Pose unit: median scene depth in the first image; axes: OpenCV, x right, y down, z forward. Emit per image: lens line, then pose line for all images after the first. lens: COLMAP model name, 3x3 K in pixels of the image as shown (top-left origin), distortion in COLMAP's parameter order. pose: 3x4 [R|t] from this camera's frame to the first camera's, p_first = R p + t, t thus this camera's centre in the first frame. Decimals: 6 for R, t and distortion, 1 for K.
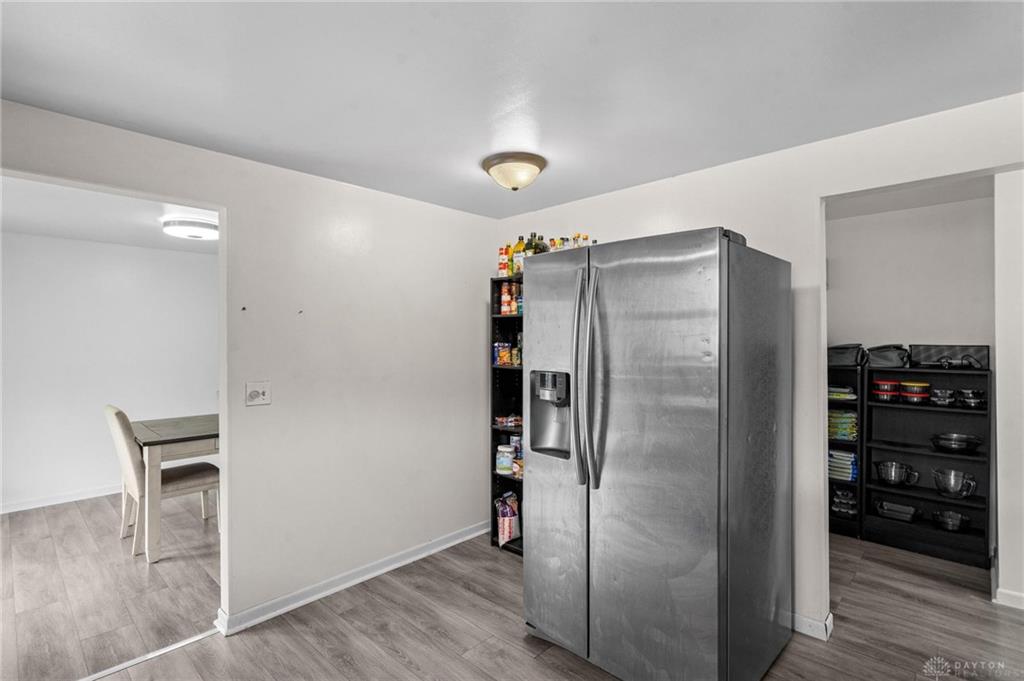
lens RADIAL K [[498.7, 0, 513.3], [0, 498.7, 338.1], [0, 0, 1]] dist [0.003899, 0.000309]
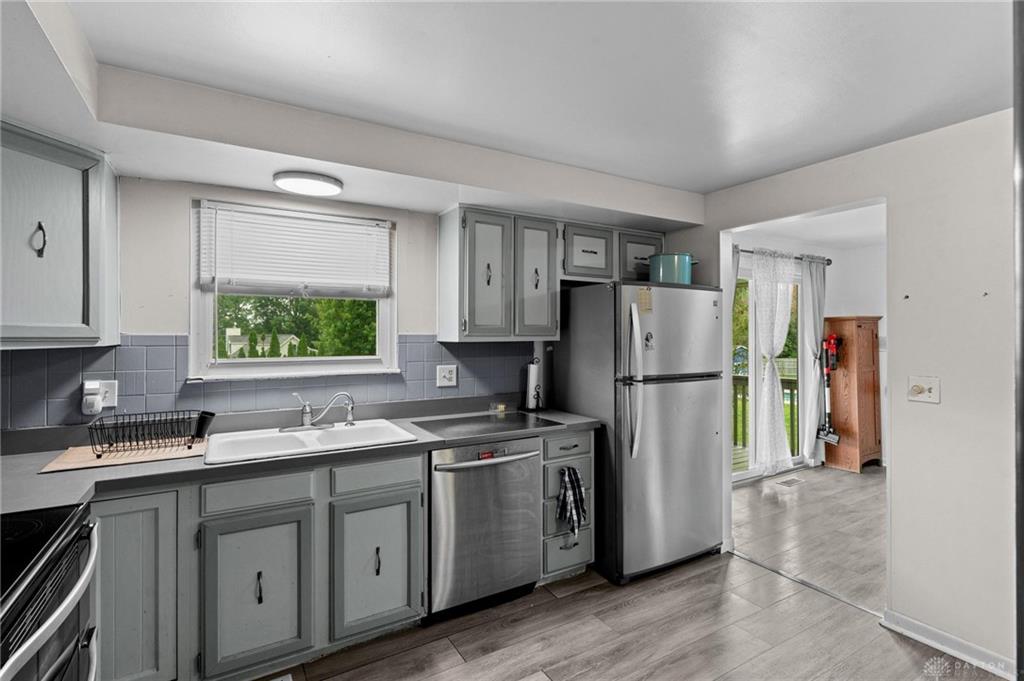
lens RADIAL K [[498.7, 0, 514.7], [0, 498.7, 336.2], [0, 0, 1]] dist [0.003899, 0.000309]
pose [[-0.267038, 0.002072, -0.963684, 0.570901], [-0.000294, 0.999997, 0.002232, 0.013441], [0.963686, 0.000879, -0.267037, 0.538736]]
